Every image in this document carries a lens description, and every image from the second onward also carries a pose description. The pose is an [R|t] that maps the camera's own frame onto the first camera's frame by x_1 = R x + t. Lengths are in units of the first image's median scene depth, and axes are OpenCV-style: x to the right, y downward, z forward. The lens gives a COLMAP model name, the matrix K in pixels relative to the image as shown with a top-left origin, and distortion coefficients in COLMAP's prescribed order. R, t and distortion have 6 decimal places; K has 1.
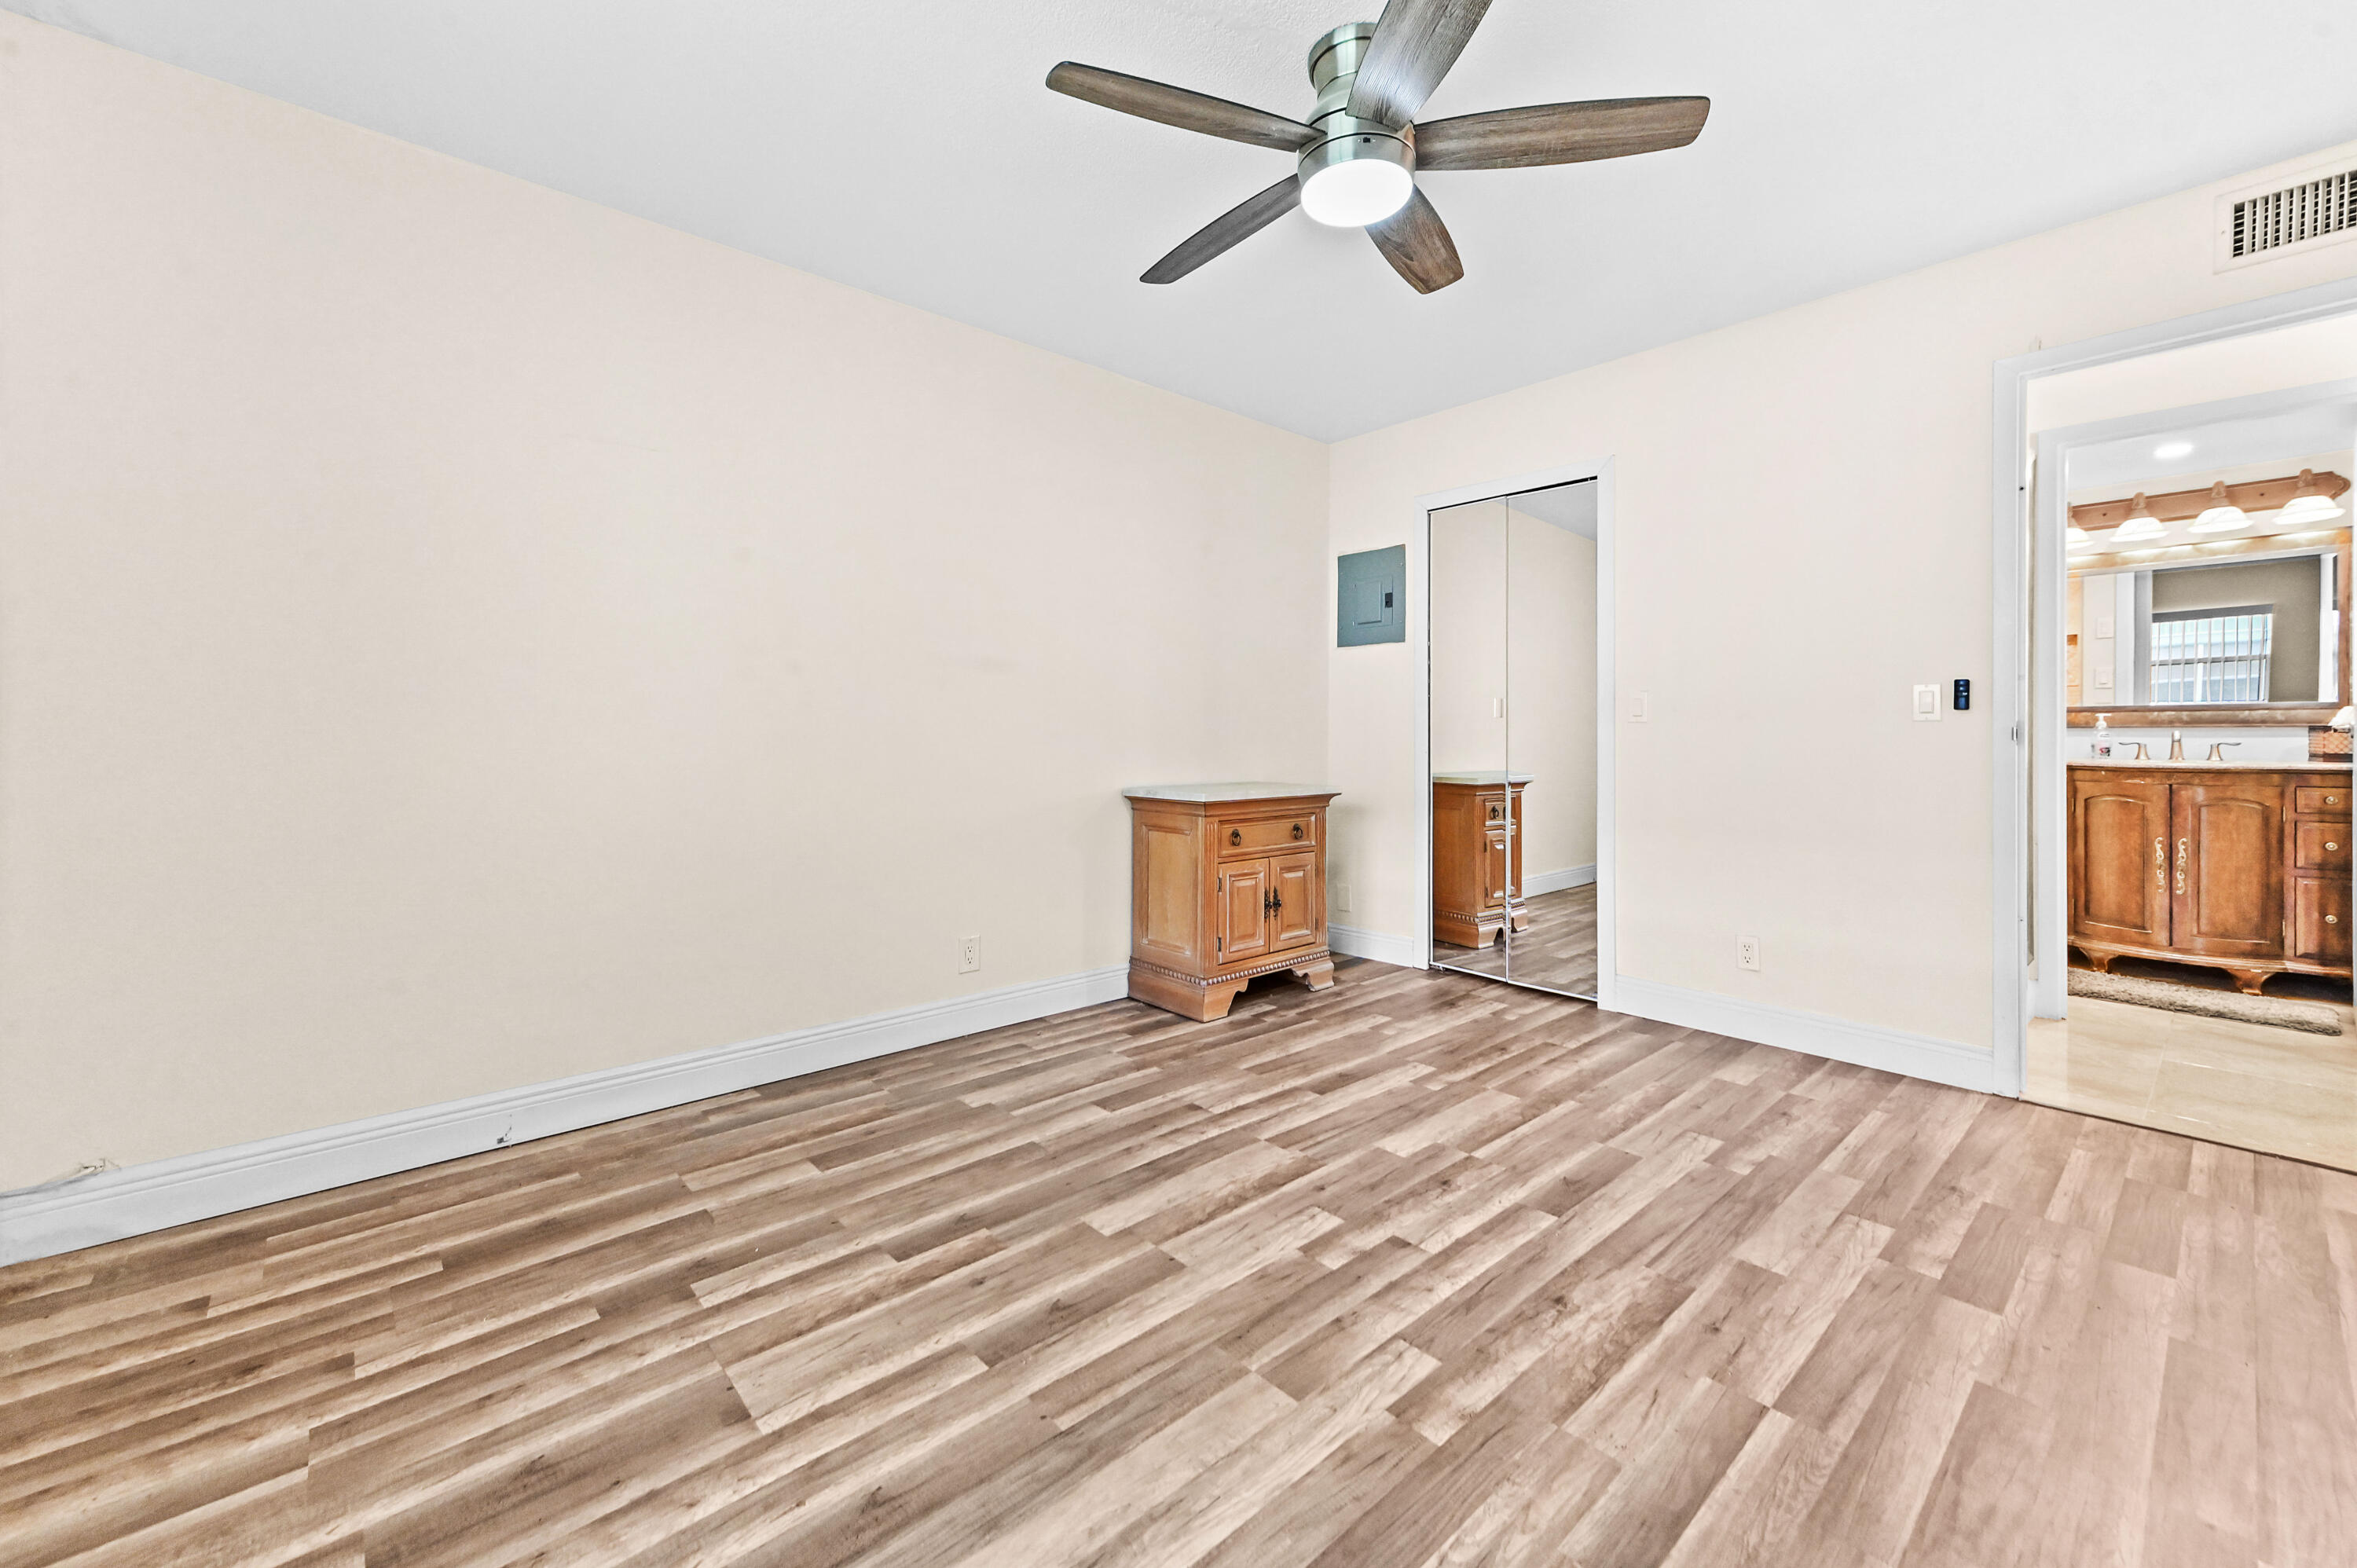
lens RADIAL K [[944.8, 0, 1165.6], [0, 944.8, 718.2], [0, 0, 1]] dist [0.008877, 0.000047]
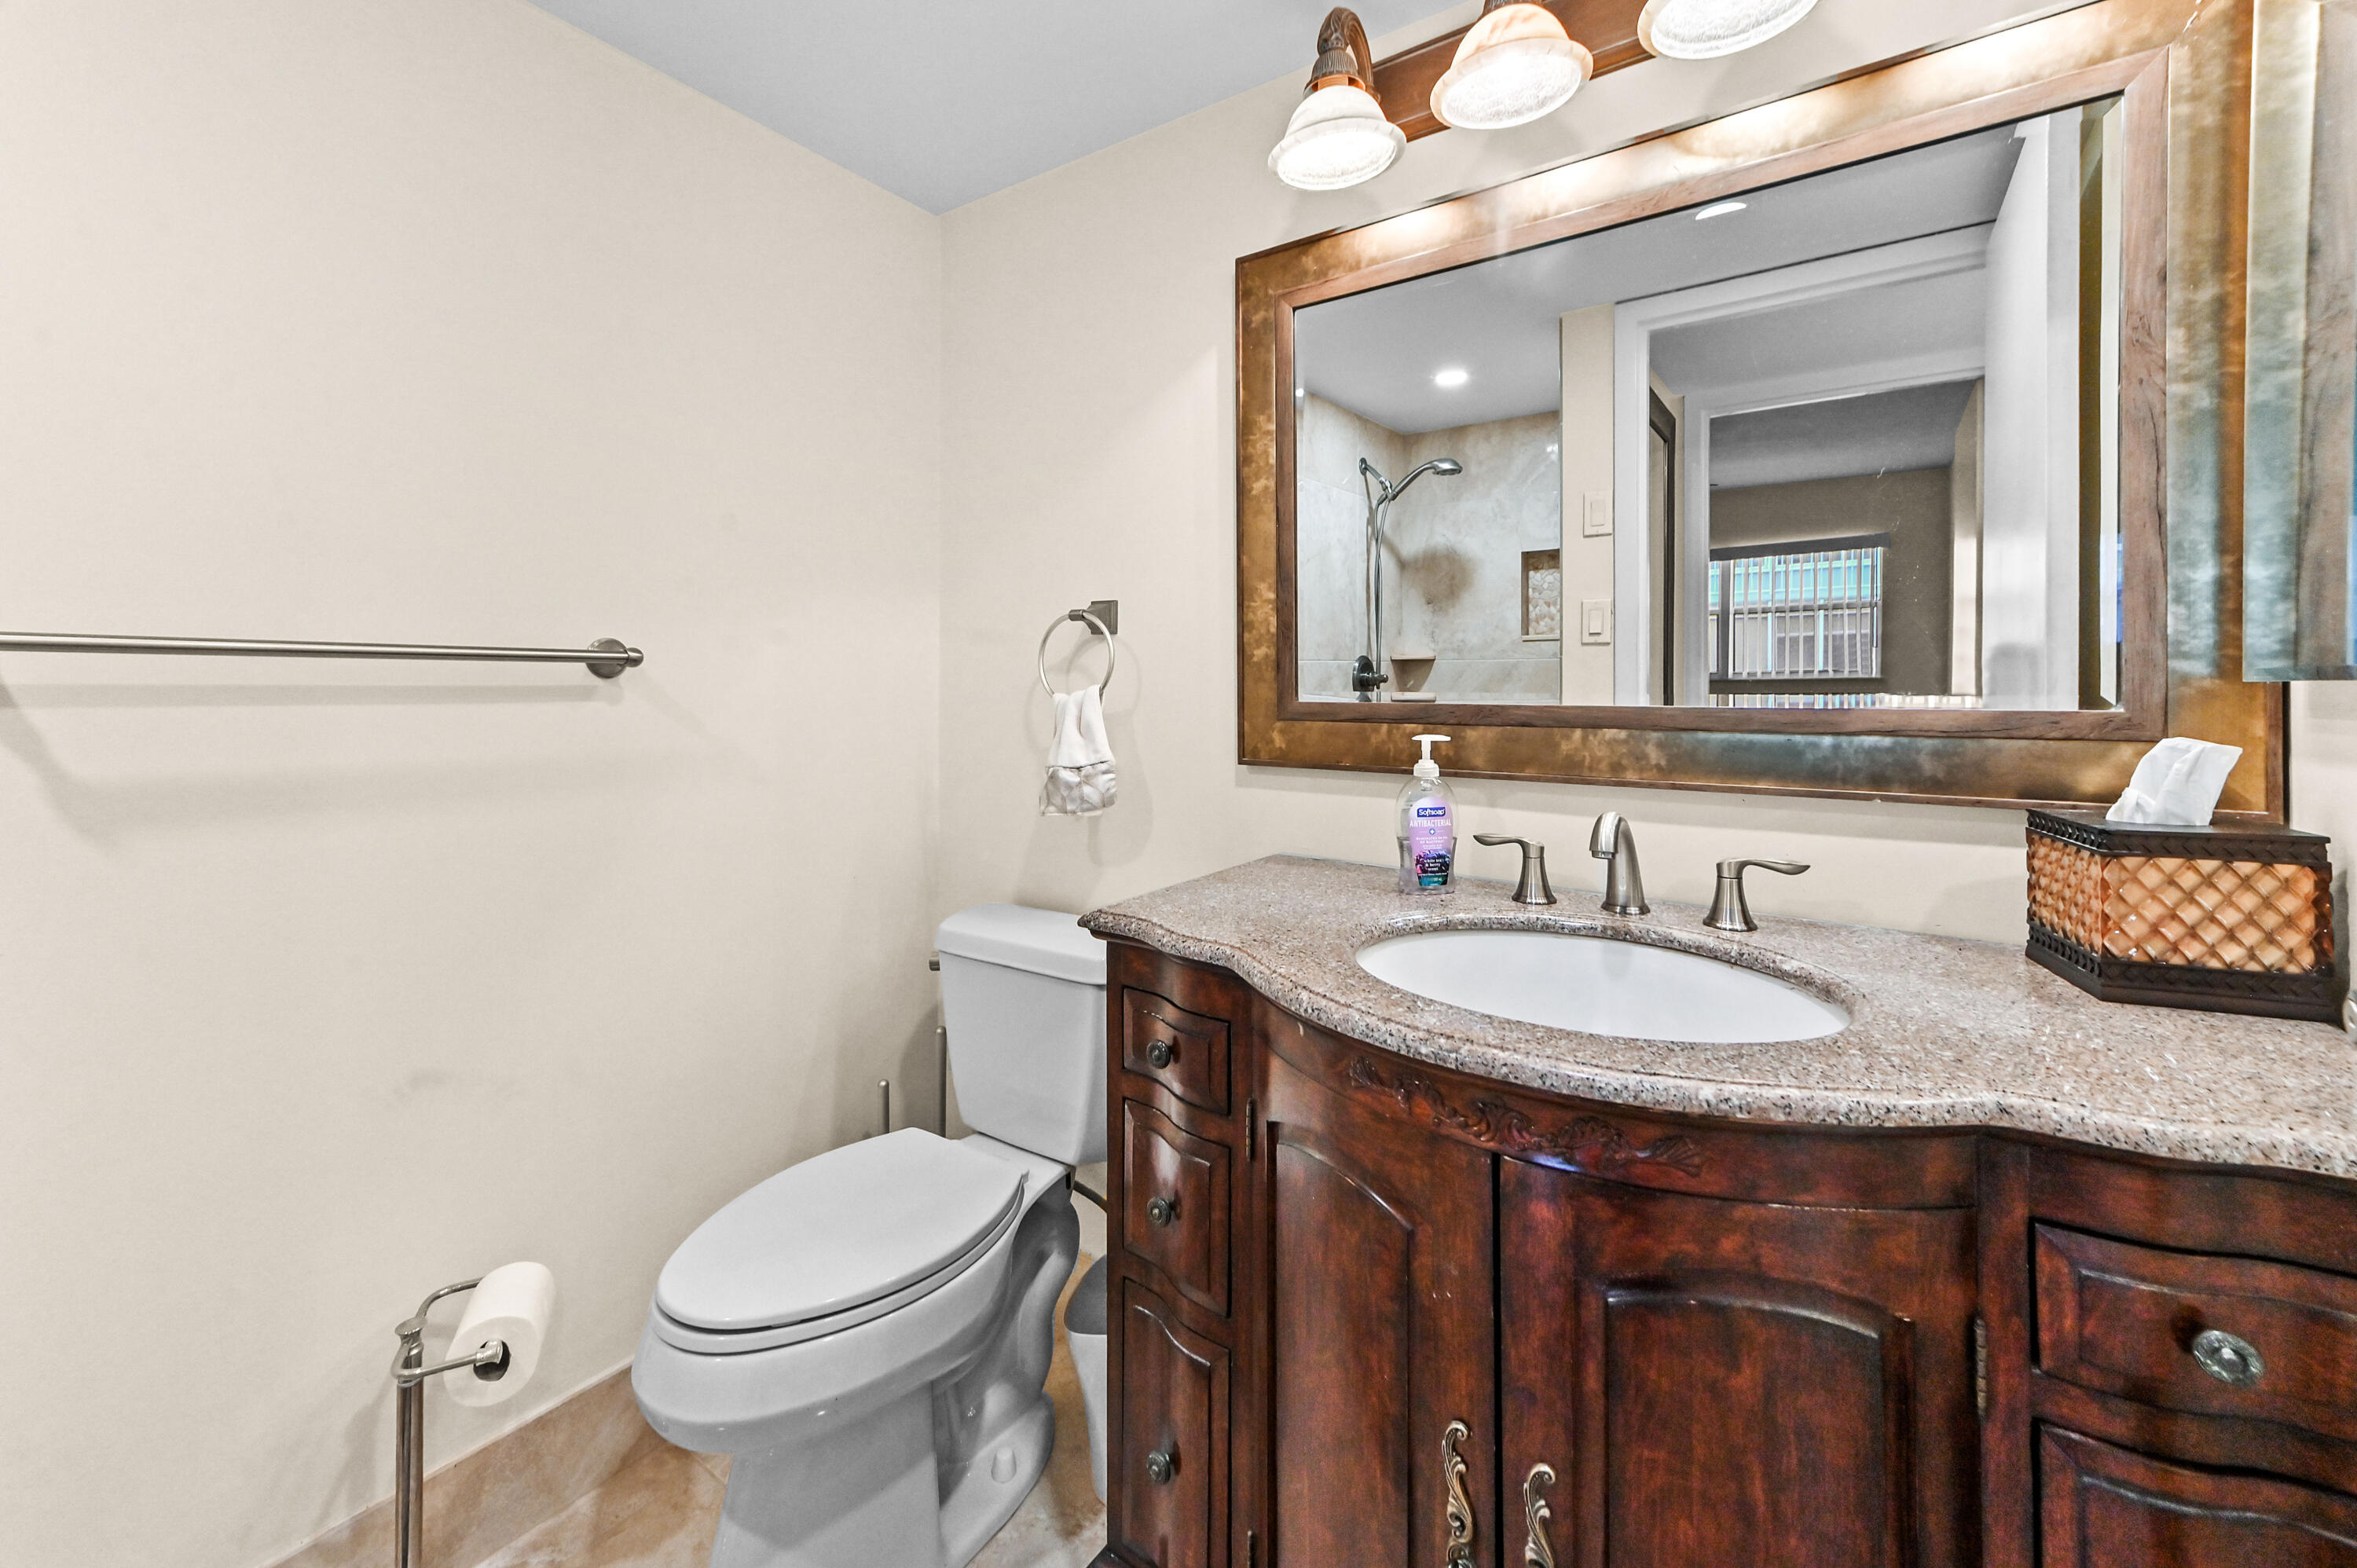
lens RADIAL K [[956.1, 0, 1199.3], [0, 956.1, 721.9], [0, 0, 1]] dist [0.019774, -0.000010]
pose [[0.967964, -0.004833, 0.251042, 0.885859], [0.002476, 0.999950, 0.009701, -0.017827], [-0.251076, -0.008768, 0.967928, 0.775292]]
